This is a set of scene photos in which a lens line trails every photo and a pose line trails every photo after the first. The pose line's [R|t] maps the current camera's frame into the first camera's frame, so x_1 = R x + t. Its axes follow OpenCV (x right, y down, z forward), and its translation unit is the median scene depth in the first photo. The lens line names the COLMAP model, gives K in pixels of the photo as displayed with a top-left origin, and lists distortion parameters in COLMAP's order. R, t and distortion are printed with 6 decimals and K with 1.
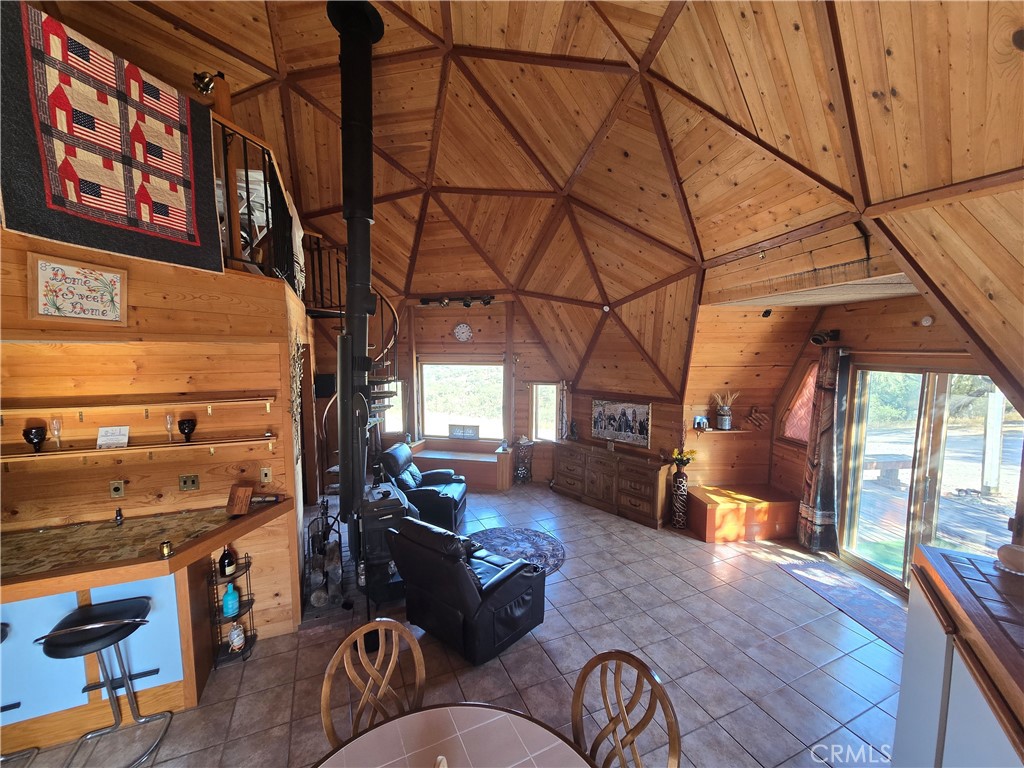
lens RADIAL K [[419.0, 0, 508.7], [0, 419.0, 385.1], [0, 0, 1]] dist [-0.003730, -0.000053]
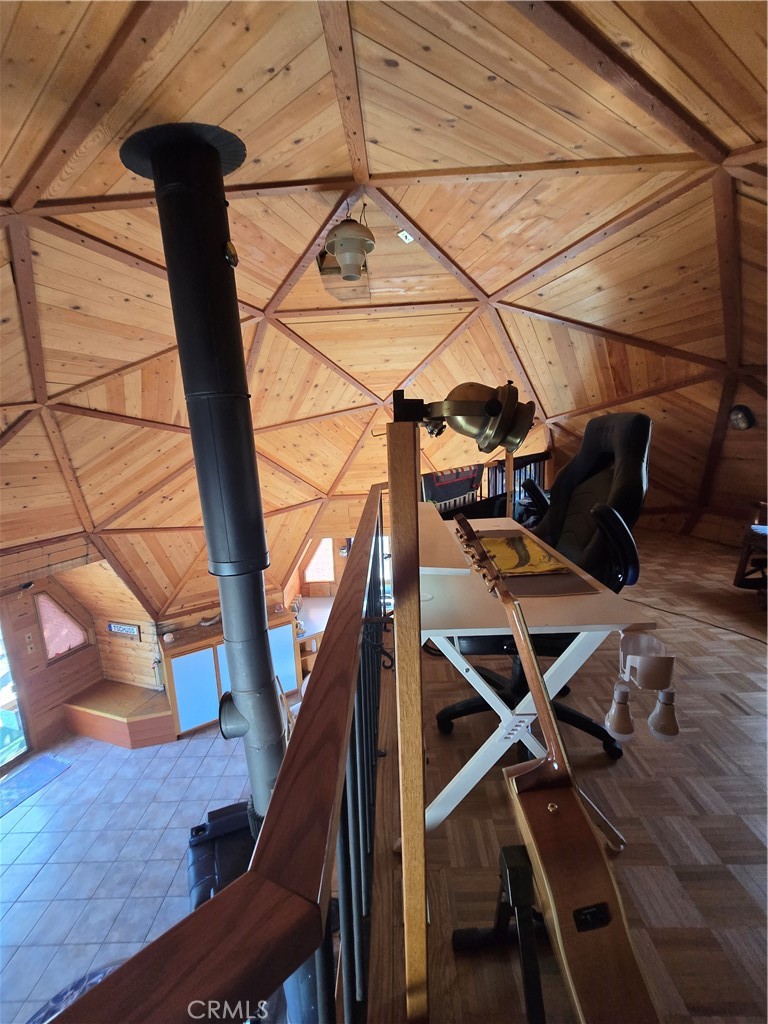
lens RADIAL K [[419.0, 0, 380.9], [0, 419.0, 512.3], [0, 0, 1]] dist [-0.003730, -0.000053]
pose [[-0.914877, -0.035892, 0.402134, -0.525259], [0.079991, 0.960181, 0.267683, -0.424480], [-0.395729, 0.277064, -0.875576, 0.992889]]
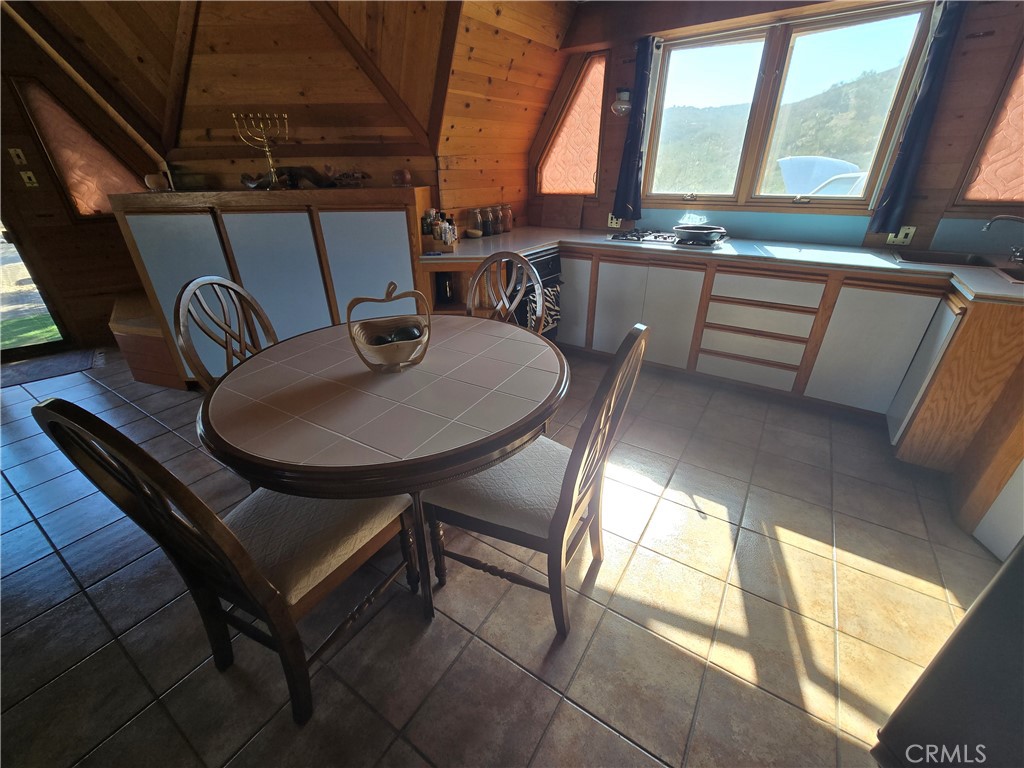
lens RADIAL K [[419.0, 0, 508.7], [0, 419.0, 387.2], [0, 0, 1]] dist [-0.003730, -0.000053]
pose [[-0.548079, -0.375310, 0.747497, -0.303376], [0.094796, 0.860049, 0.501327, 0.142653], [-0.831037, 0.345627, -0.435797, 0.290888]]
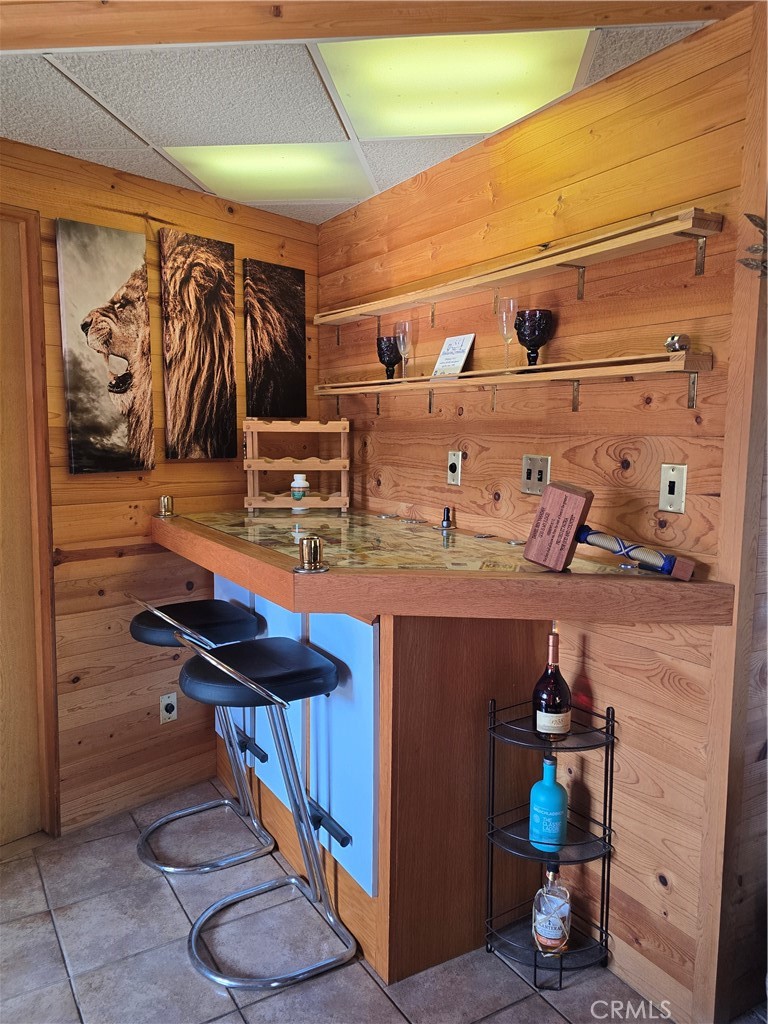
lens RADIAL K [[776.6, 0, 389.1], [0, 776.6, 522.5], [0, 0, 1]] dist [0.048160, -0.021788]
pose [[0.137711, 0.118639, -0.983341, -0.021583], [-0.102266, 0.989197, 0.105024, 0.120787], [0.985179, 0.086100, 0.148356, 0.426642]]
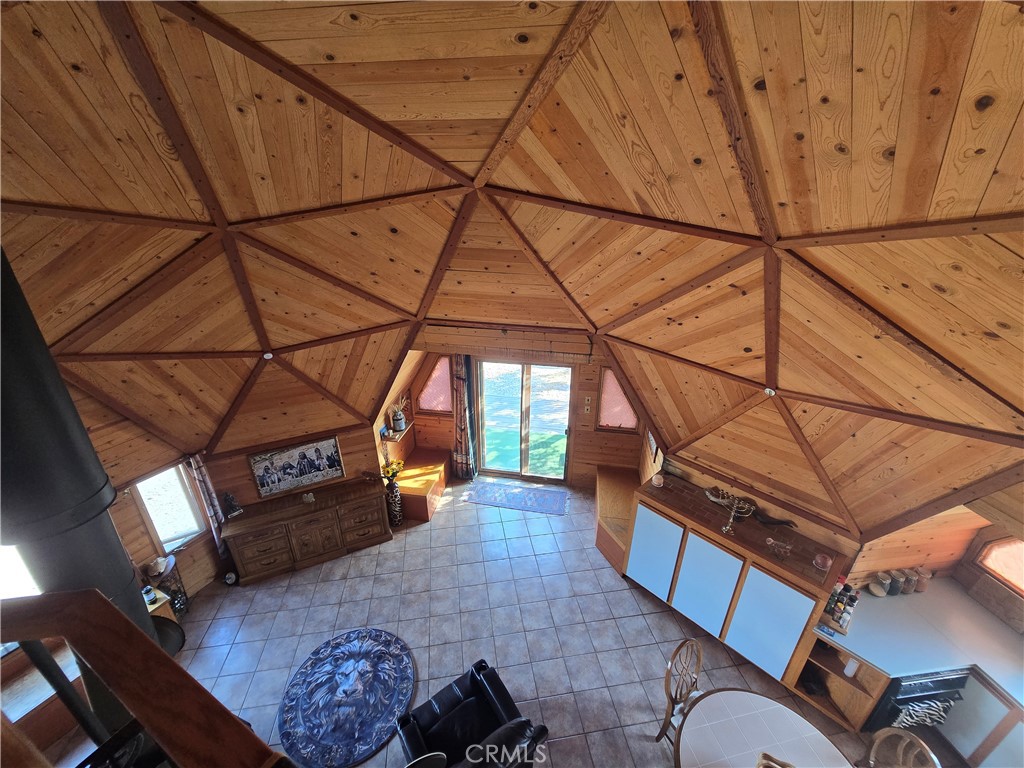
lens RADIAL K [[419.0, 0, 509.5], [0, 419.0, 386.1], [0, 0, 1]] dist [-0.003730, -0.000053]
pose [[0.248049, -0.399278, 0.882637, -0.378521], [0.088544, 0.916642, 0.389778, -0.423880], [-0.964693, -0.018532, 0.262726, 0.415717]]
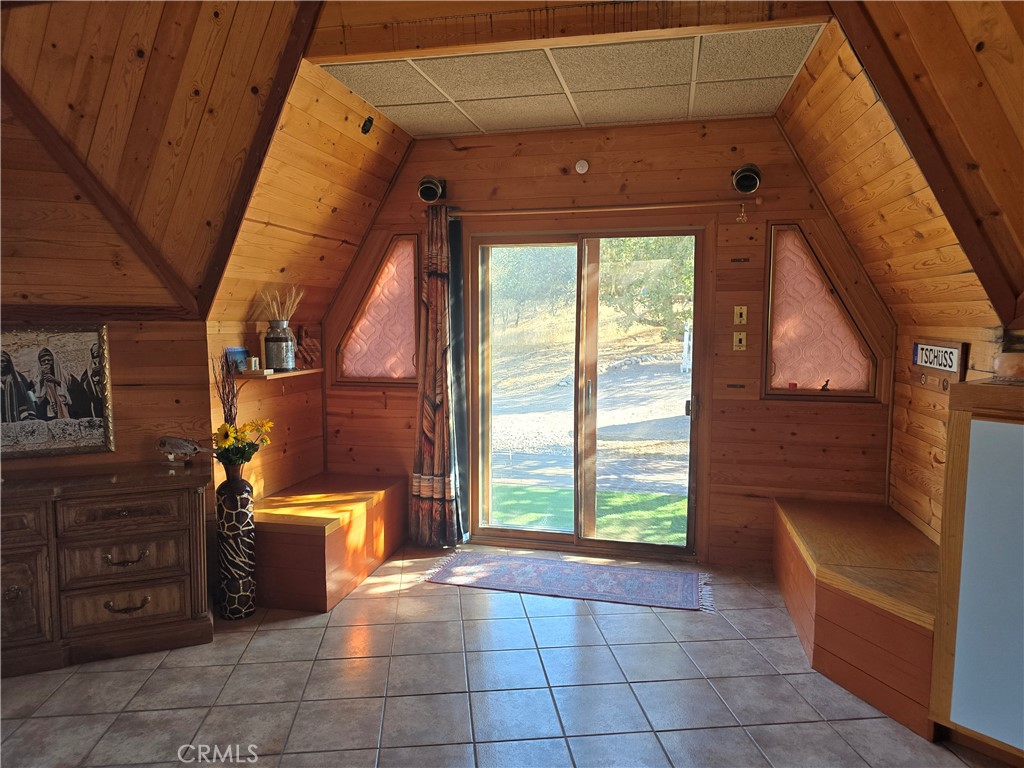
lens RADIAL K [[685.7, 0, 512.0], [0, 685.7, 381.9], [0, 0, 1]] dist [0.040959, -0.035409]
pose [[0.293480, -0.084535, 0.952220, -0.146503], [0.086712, 0.994330, 0.061548, 0.093373], [-0.952024, 0.064506, 0.299147, 0.528742]]
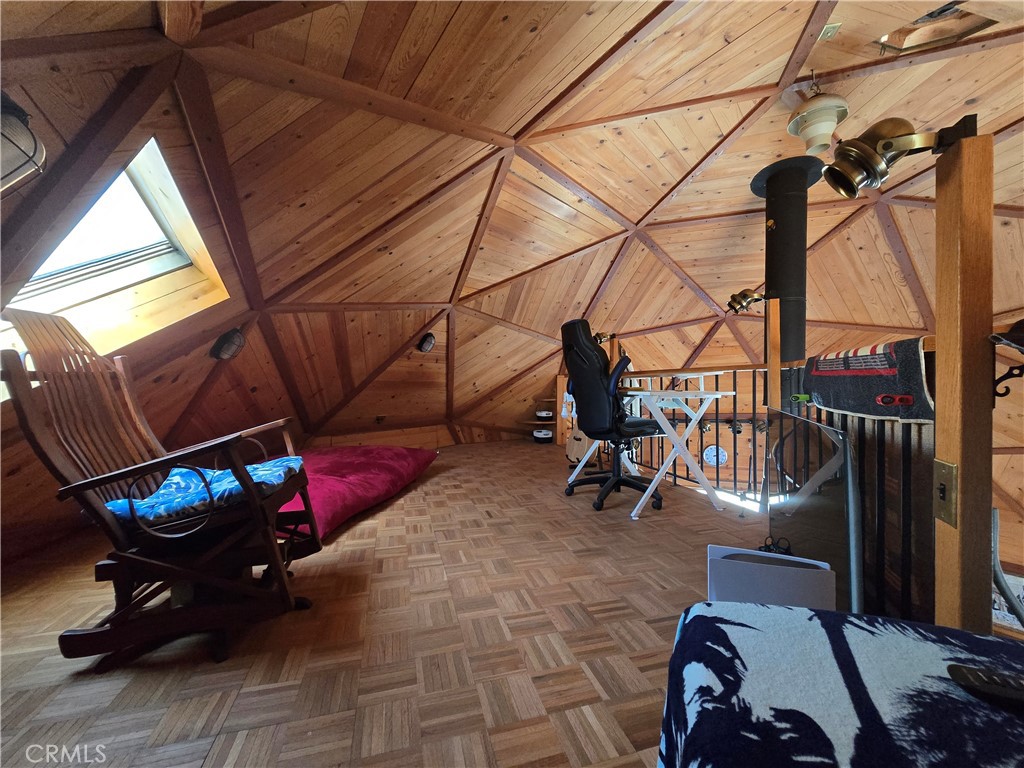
lens RADIAL K [[419.0, 0, 512.3], [0, 419.0, 384.7], [0, 0, 1]] dist [-0.003730, -0.000053]
pose [[0.992920, -0.007856, -0.118523, -0.575095], [-0.003254, 0.995638, -0.093247, -0.260523], [0.118739, 0.092972, 0.988563, 0.091466]]
